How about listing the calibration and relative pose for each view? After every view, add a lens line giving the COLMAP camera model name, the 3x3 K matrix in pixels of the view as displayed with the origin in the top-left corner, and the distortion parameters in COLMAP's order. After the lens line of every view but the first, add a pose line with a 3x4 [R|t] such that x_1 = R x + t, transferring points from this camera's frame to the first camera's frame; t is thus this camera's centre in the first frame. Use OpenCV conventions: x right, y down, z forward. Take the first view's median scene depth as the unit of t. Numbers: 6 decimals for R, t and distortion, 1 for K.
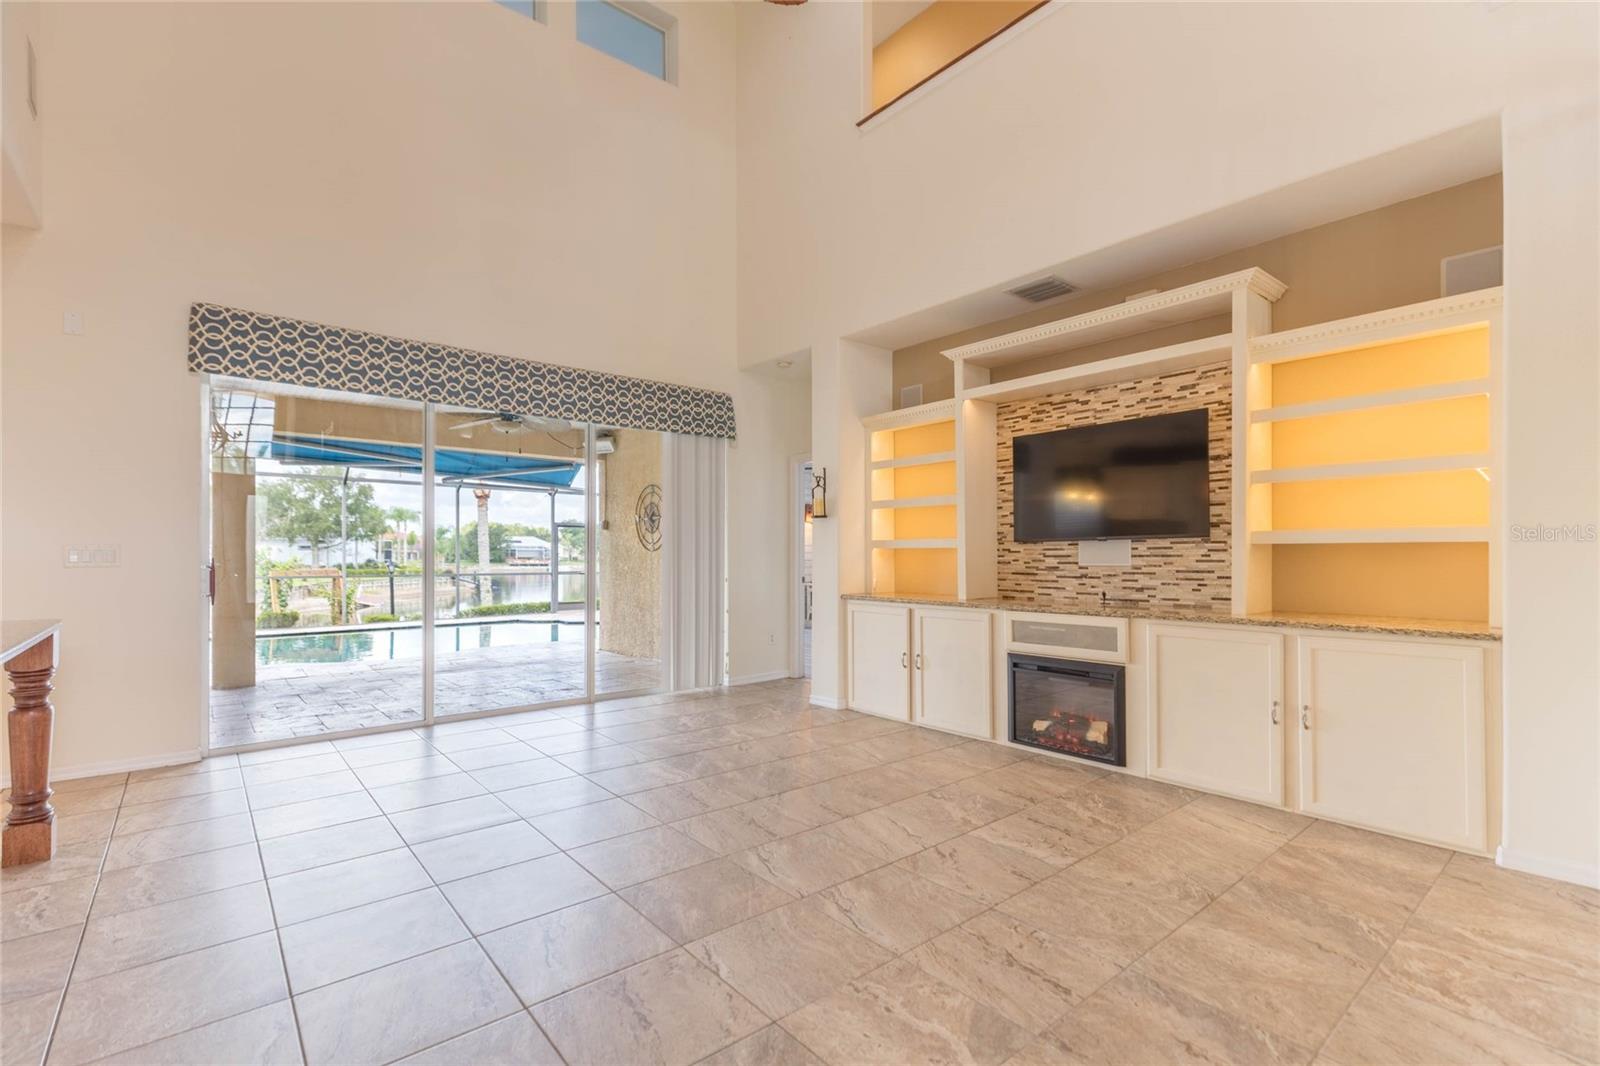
lens RADIAL K [[722.9, 0, 815.1], [0, 722.9, 558.5], [0, 0, 1]] dist [0.004128, 0.000035]
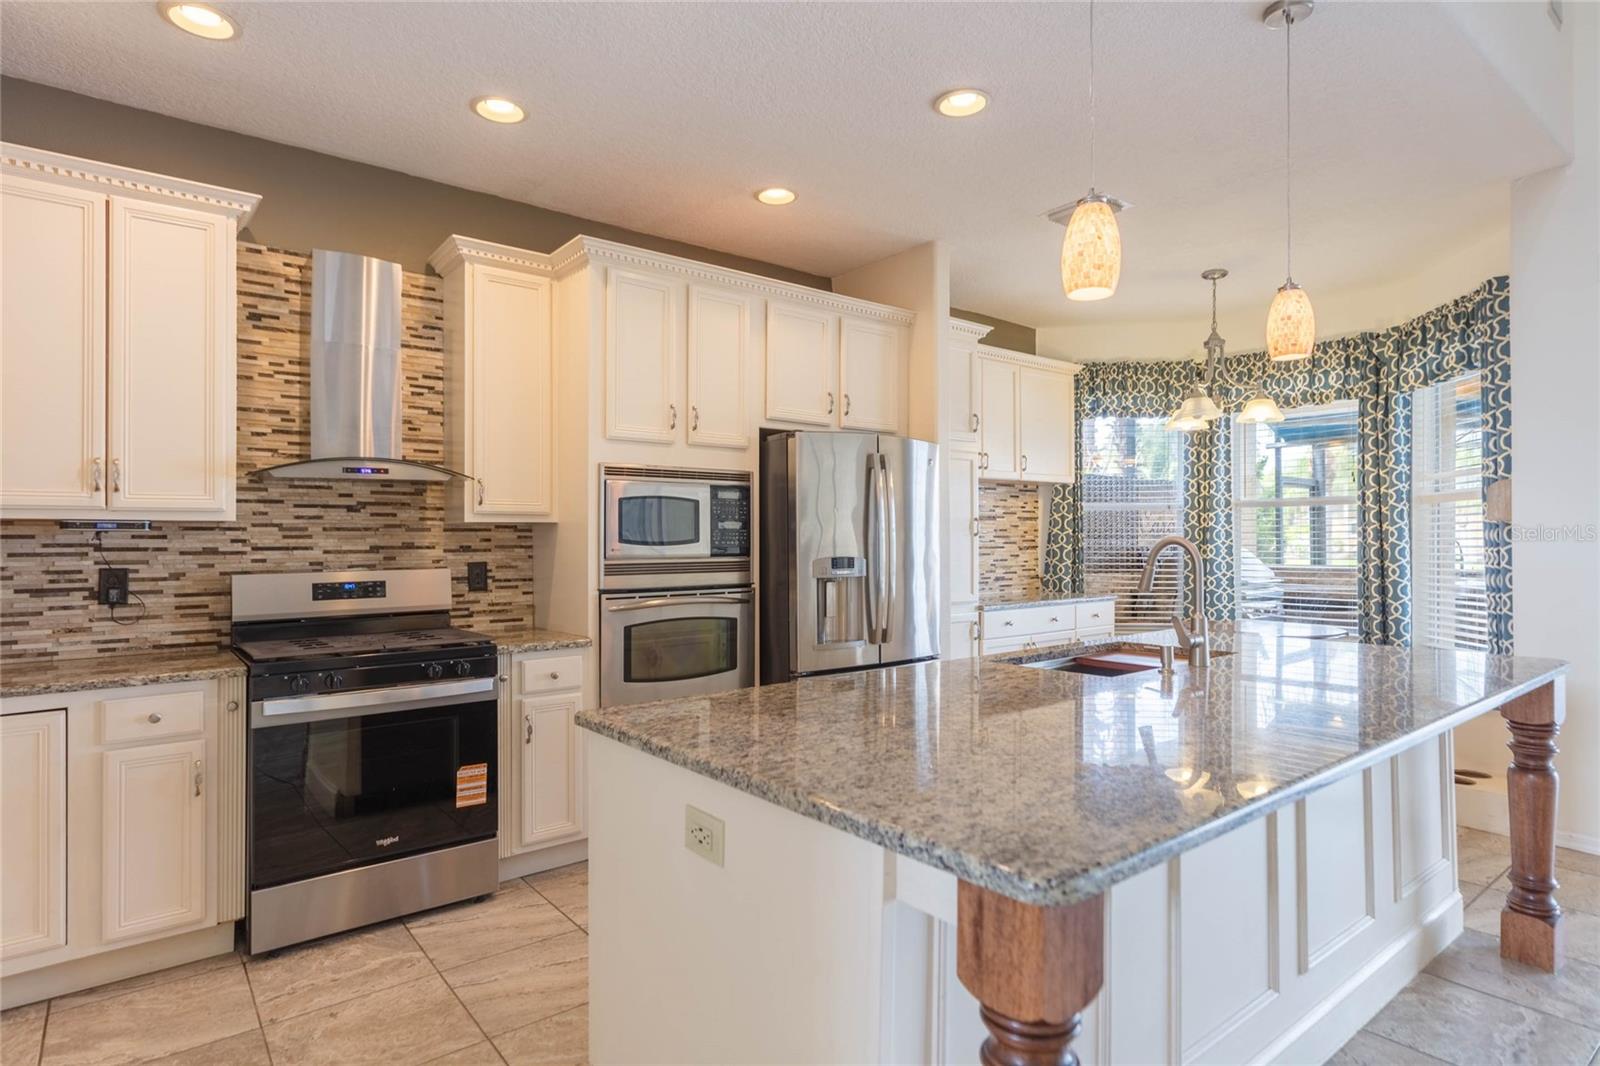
lens RADIAL K [[856.4, 0, 795.8], [0, 856.4, 532.1], [0, 0, 1]] dist [0.002047, -0.000509]
pose [[-0.043388, -0.007394, -0.999031, -0.092166], [-0.000361, 0.999973, -0.007385, -0.039070], [0.999058, 0.000041, -0.043390, 0.203596]]
